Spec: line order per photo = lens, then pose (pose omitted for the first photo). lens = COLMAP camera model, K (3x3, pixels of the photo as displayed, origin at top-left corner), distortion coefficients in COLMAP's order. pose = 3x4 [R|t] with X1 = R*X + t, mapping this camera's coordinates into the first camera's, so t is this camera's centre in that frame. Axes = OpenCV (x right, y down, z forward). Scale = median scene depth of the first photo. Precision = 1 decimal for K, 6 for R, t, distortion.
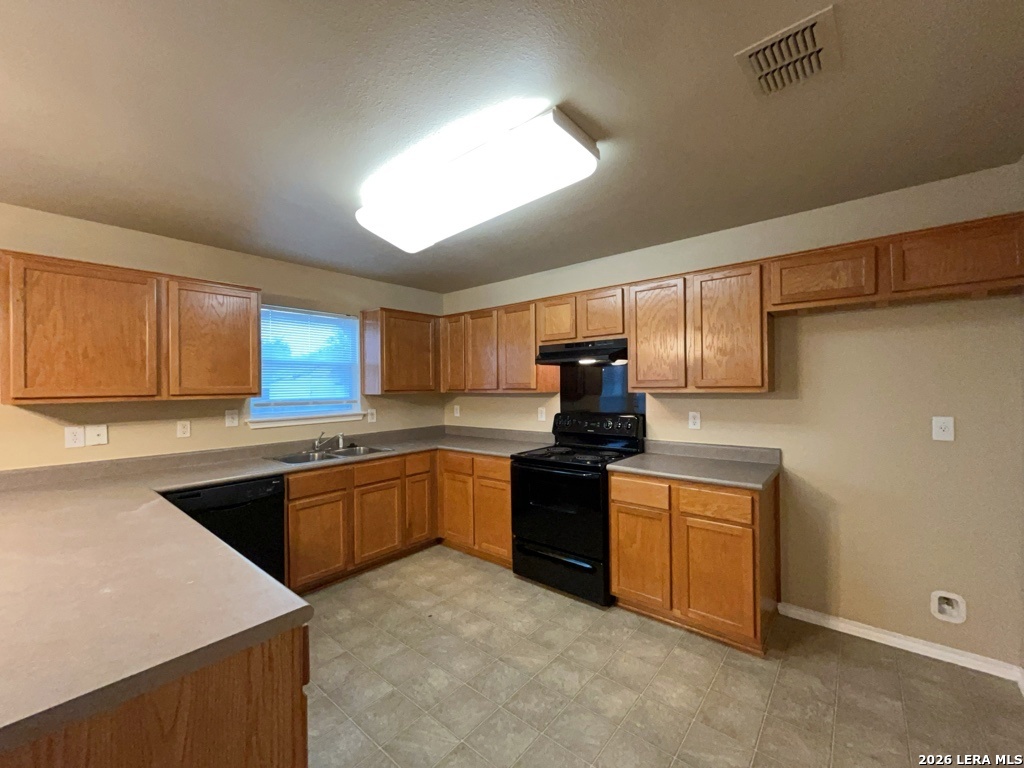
lens RADIAL K [[419.0, 0, 516.1], [0, 419.0, 389.4], [0, 0, 1]] dist [0.010055, 0.000483]
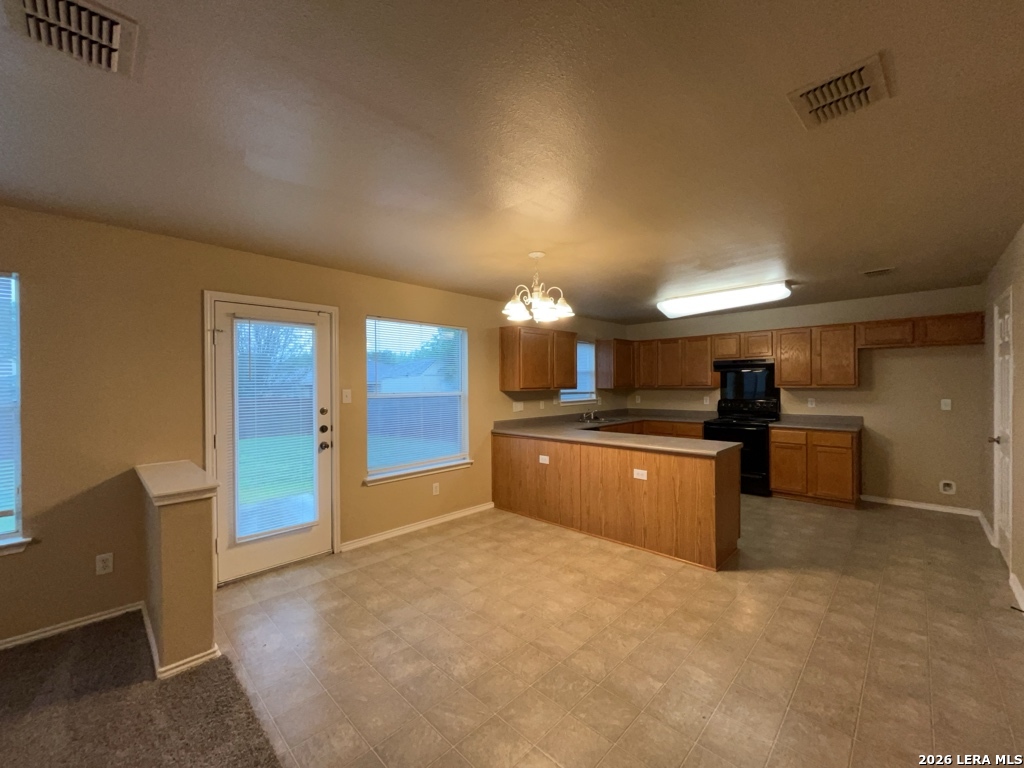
lens RADIAL K [[419.0, 0, 507.5], [0, 419.0, 387.1], [0, 0, 1]] dist [0.010055, 0.000483]
pose [[0.999225, 0.005417, -0.038985, -0.805773], [-0.005552, 0.999979, -0.003337, 0.017526], [0.038966, 0.003551, 0.999234, -0.879836]]
